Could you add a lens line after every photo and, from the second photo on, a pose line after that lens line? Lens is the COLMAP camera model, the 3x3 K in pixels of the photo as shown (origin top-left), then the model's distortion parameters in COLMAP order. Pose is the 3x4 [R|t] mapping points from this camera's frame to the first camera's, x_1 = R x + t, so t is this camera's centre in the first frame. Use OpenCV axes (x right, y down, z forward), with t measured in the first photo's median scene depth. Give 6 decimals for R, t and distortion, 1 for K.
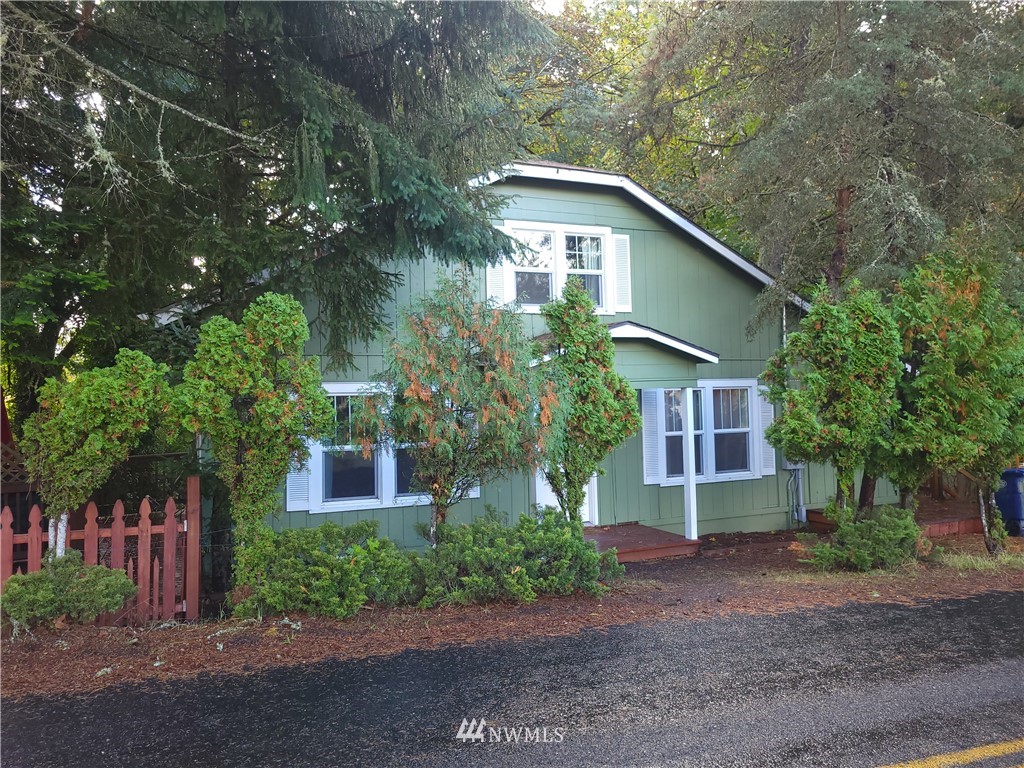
lens RADIAL K [[766.5, 0, 511.4], [0, 766.5, 387.8], [0, 0, 1]] dist [0.053084, -0.037084]
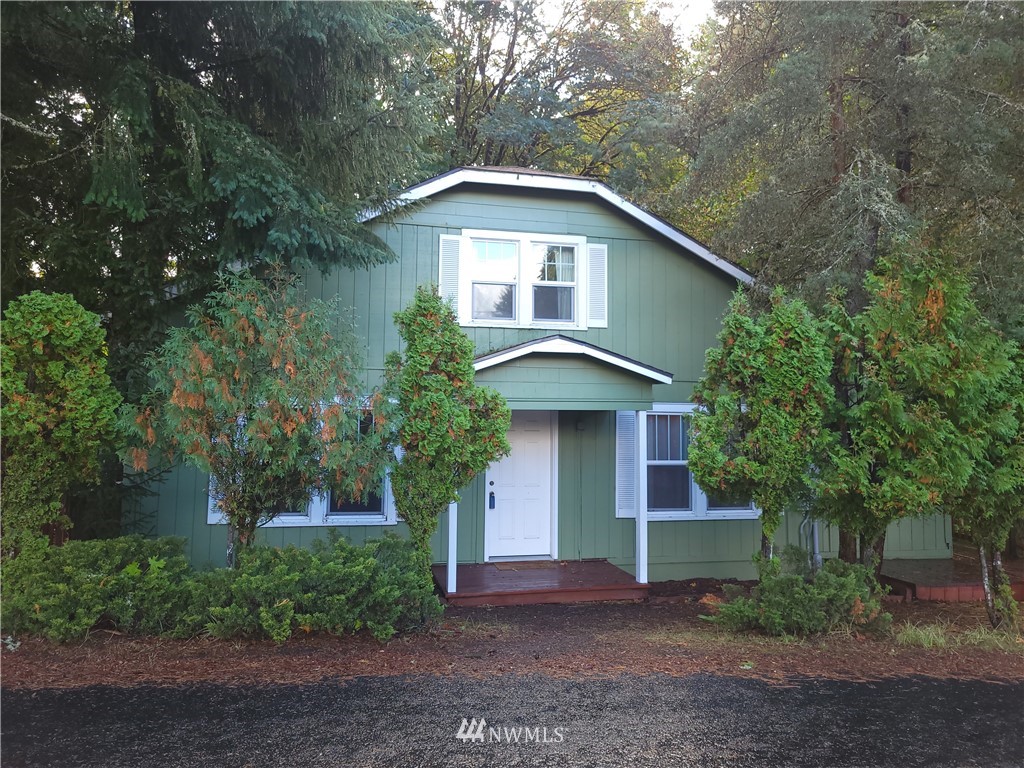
lens RADIAL K [[766.5, 0, 512.9], [0, 766.5, 376.8], [0, 0, 1]] dist [0.053084, -0.037084]
pose [[0.981760, 0.023139, -0.188709, 0.272973], [-0.031672, 0.998602, -0.042324, 0.003053], [0.187466, 0.047529, 0.981121, 0.101422]]
